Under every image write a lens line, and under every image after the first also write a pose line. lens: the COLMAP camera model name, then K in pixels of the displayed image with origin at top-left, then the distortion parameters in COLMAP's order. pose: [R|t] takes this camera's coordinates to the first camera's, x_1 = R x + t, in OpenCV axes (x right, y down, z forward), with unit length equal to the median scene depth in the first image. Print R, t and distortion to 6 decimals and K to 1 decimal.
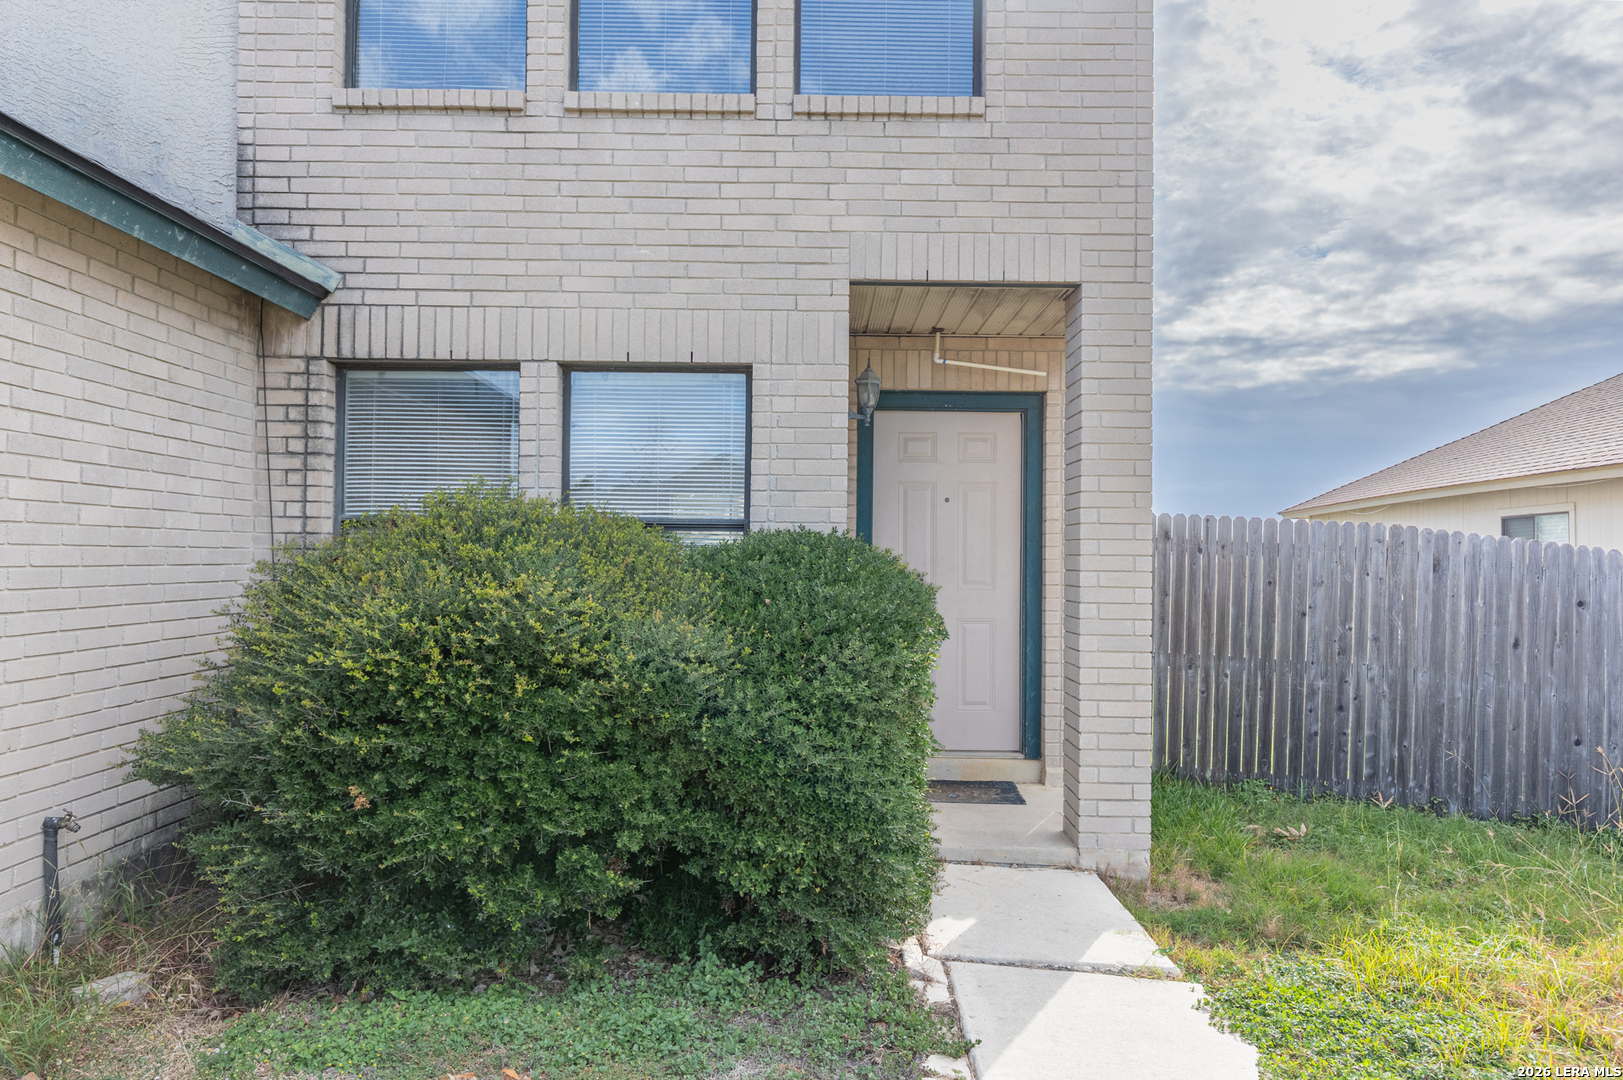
lens RADIAL K [[1062.7, 0, 815.5], [0, 1062.7, 539.3], [0, 0, 1]] dist [0.004493, -0.000295]
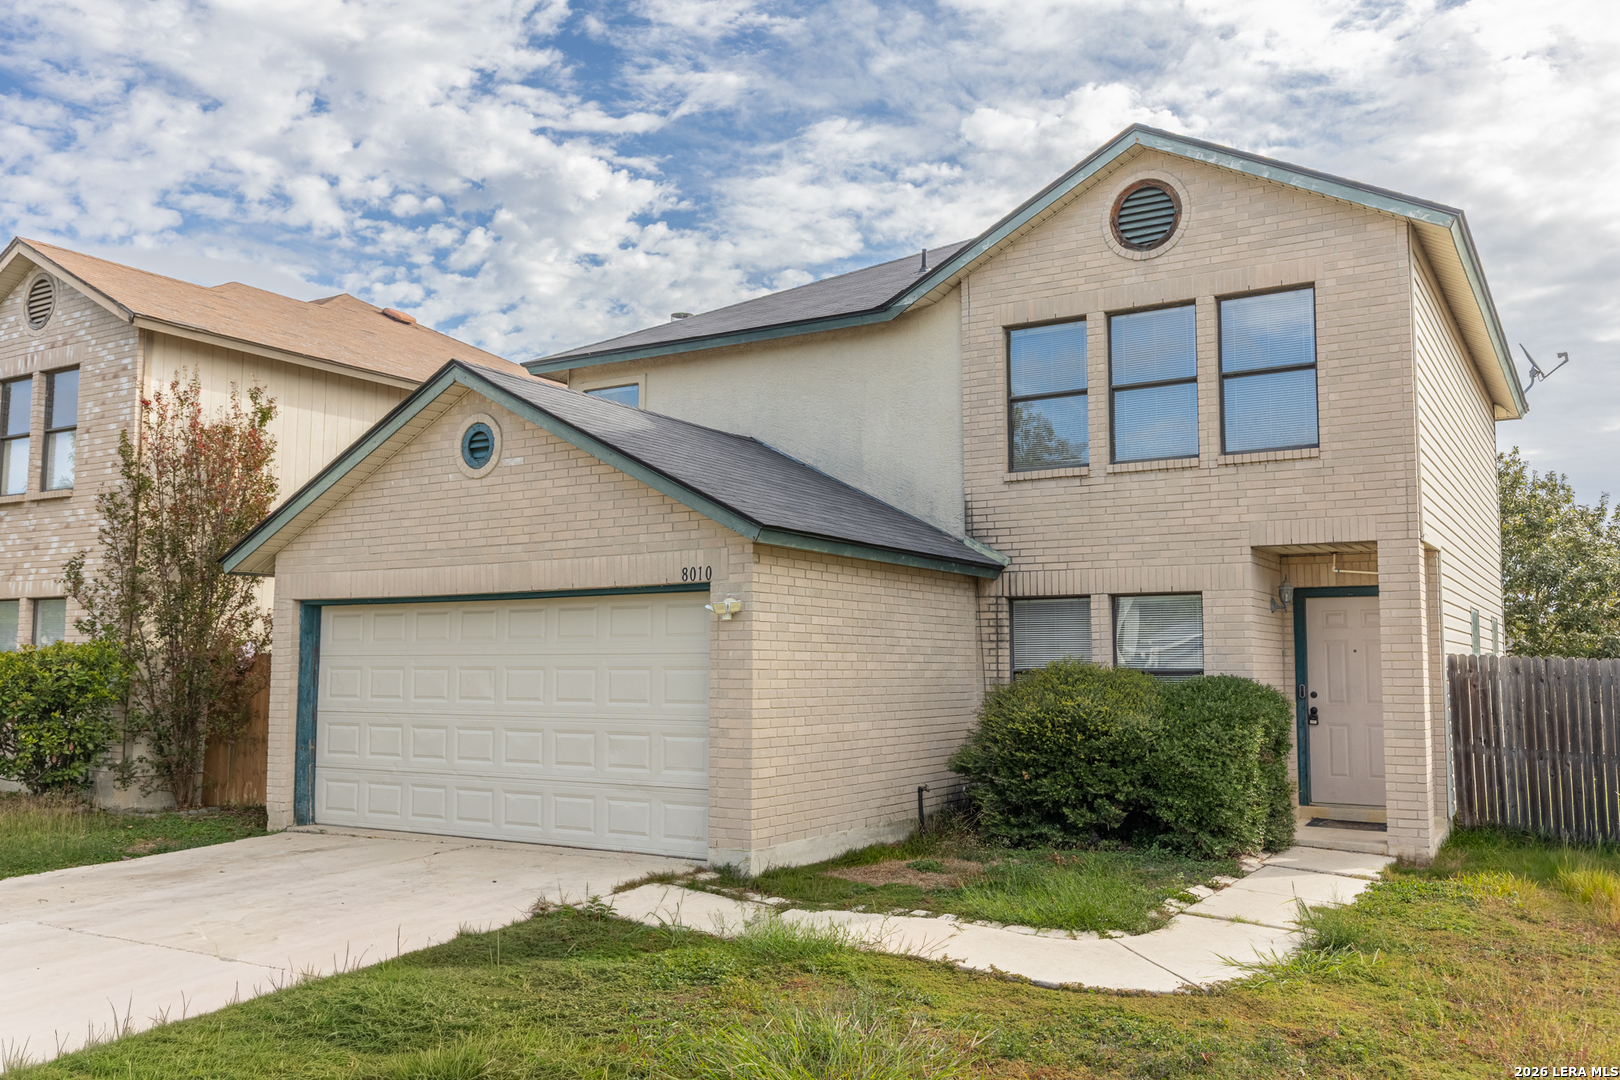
lens RADIAL K [[1302.0, 0, 797.0], [0, 1302.0, 566.0], [0, 0, 1]] dist [0.004366, -0.003593]
pose [[0.842471, -0.053974, -0.536032, 0.615607], [0.018807, 0.997309, -0.070862, -0.052658], [0.538414, 0.049618, 0.841218, -1.478333]]
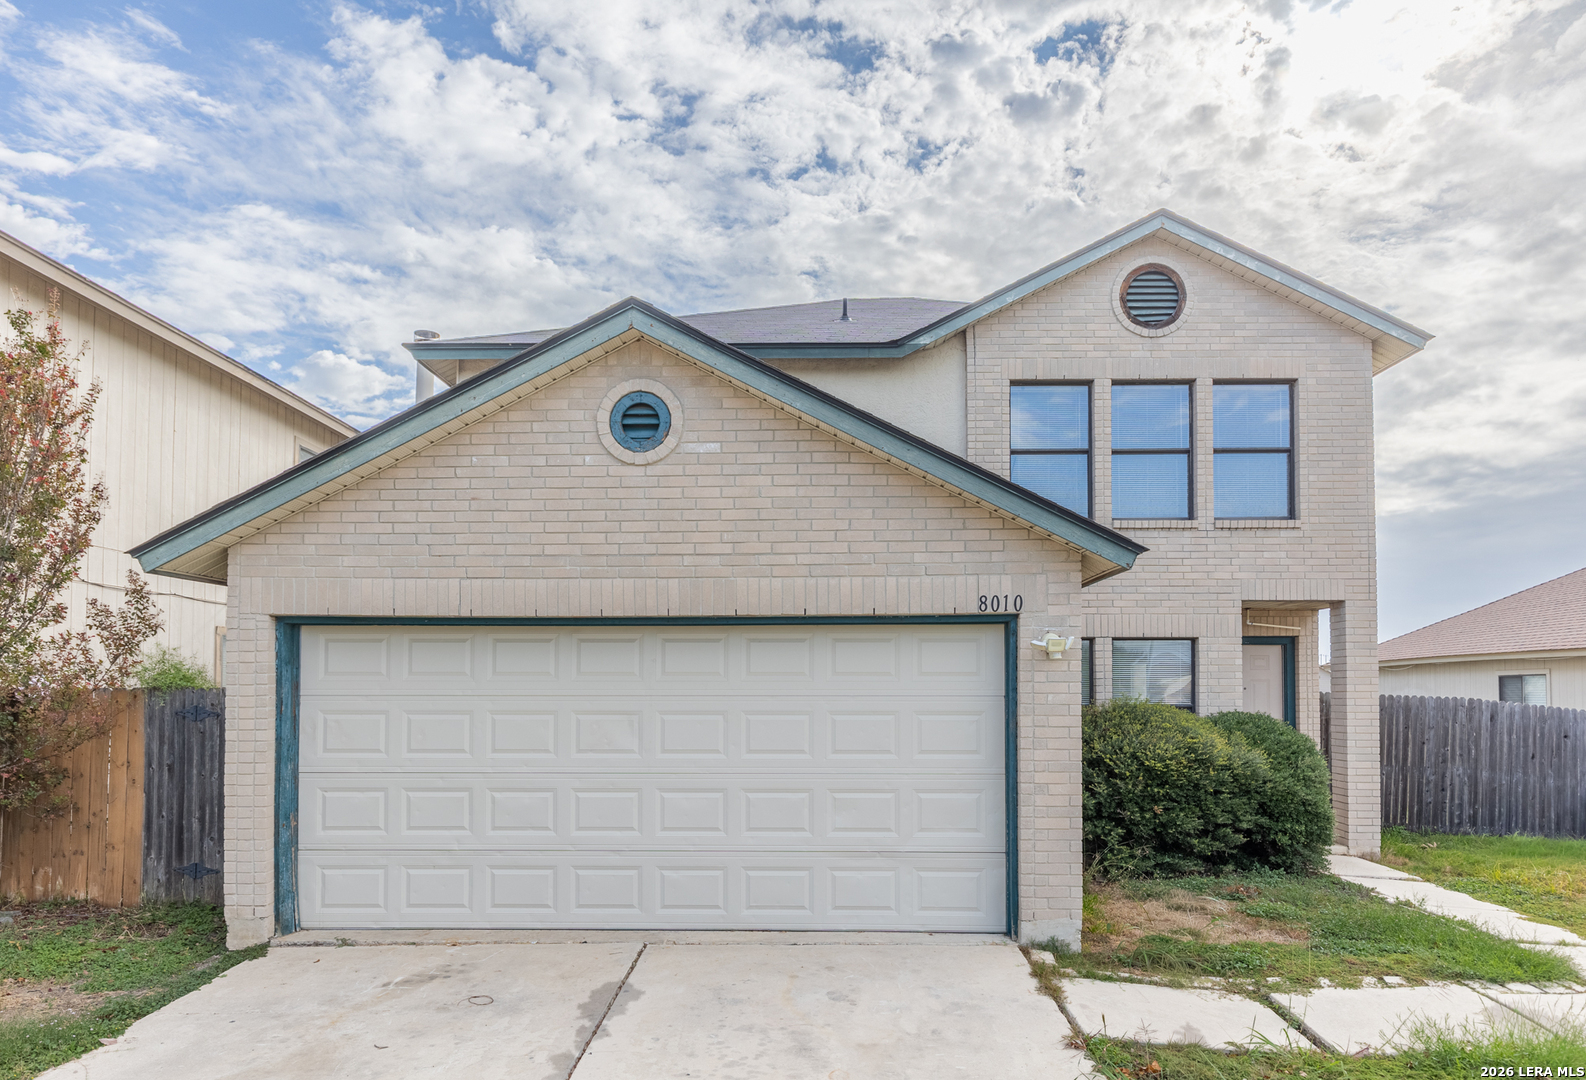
lens RADIAL K [[977.9, 0, 767.1], [0, 977.9, 672.4], [0, 0, 1]] dist [0.004044, -0.004506]
pose [[0.999208, -0.012679, -0.037707, -0.914110], [0.012694, 0.999919, 0.000153, -0.101349], [0.037702, -0.000632, 0.999289, -1.151403]]
